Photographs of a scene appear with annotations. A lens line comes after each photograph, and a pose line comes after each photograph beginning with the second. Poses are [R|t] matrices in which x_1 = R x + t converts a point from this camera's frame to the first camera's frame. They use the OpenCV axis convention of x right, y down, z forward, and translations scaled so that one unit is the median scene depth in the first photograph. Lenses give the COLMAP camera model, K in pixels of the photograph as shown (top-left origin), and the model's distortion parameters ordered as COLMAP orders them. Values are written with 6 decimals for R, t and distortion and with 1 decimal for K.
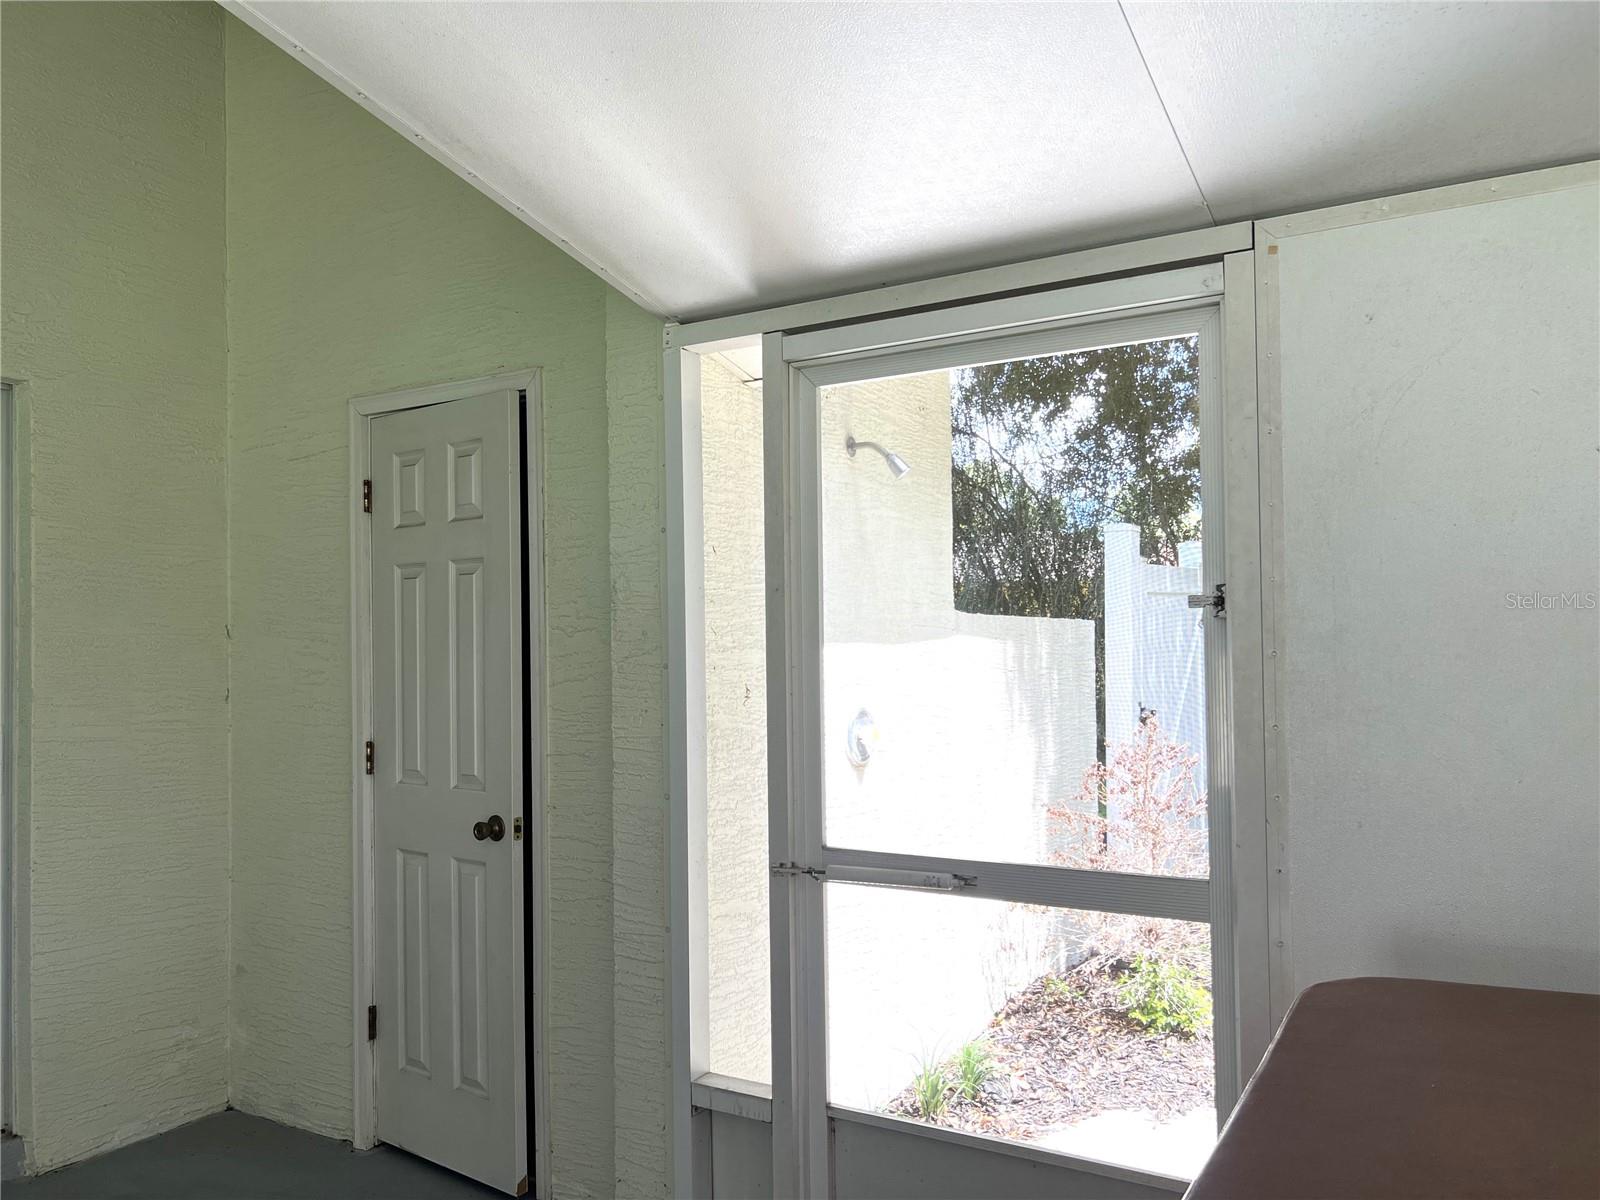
lens RADIAL K [[1207.4, 0, 800.0], [0, 1207.4, 600.0], [0, 0, 1]] dist [0.006830, 0.001788]
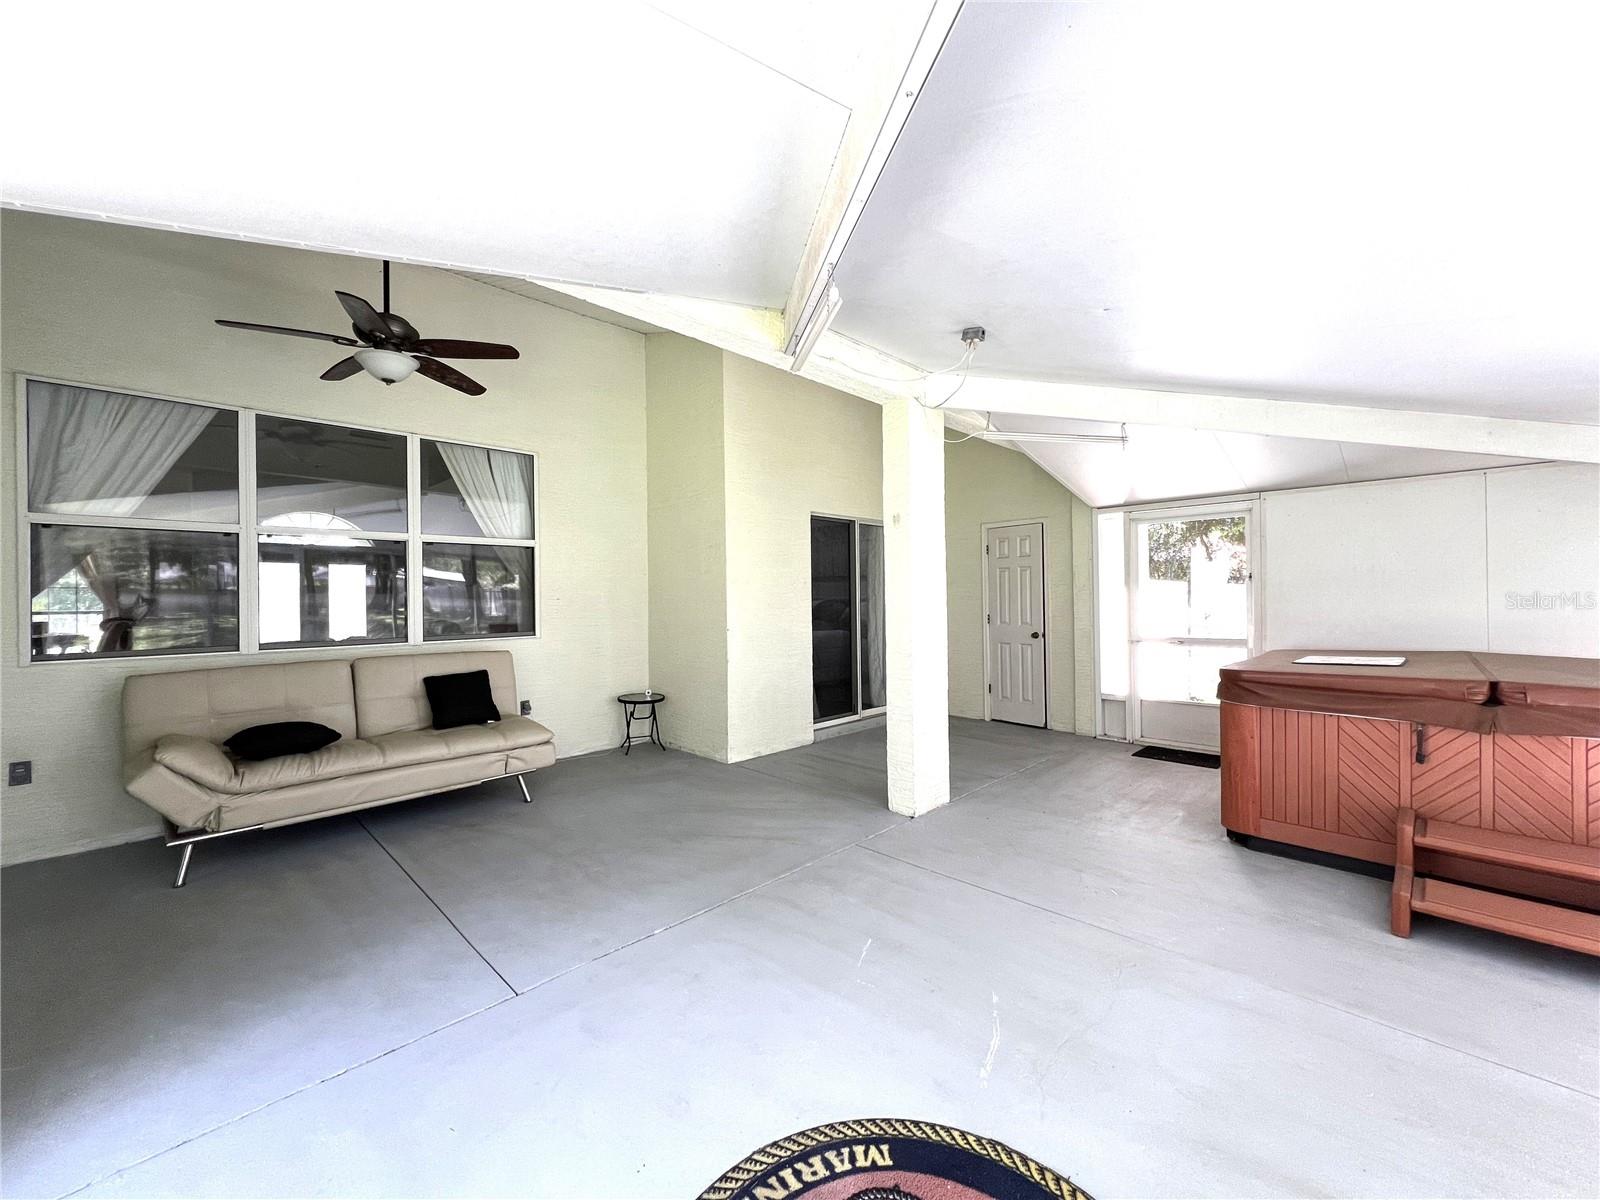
lens RADIAL K [[639.6, 0, 800.0], [0, 639.6, 600.0], [0, 0, 1]] dist [-0.001064, -0.000086]
pose [[0.971597, -0.003086, -0.236623, -0.491567], [0.013060, 0.999090, 0.040596, -0.019793], [0.236282, -0.042533, 0.970753, -1.165600]]
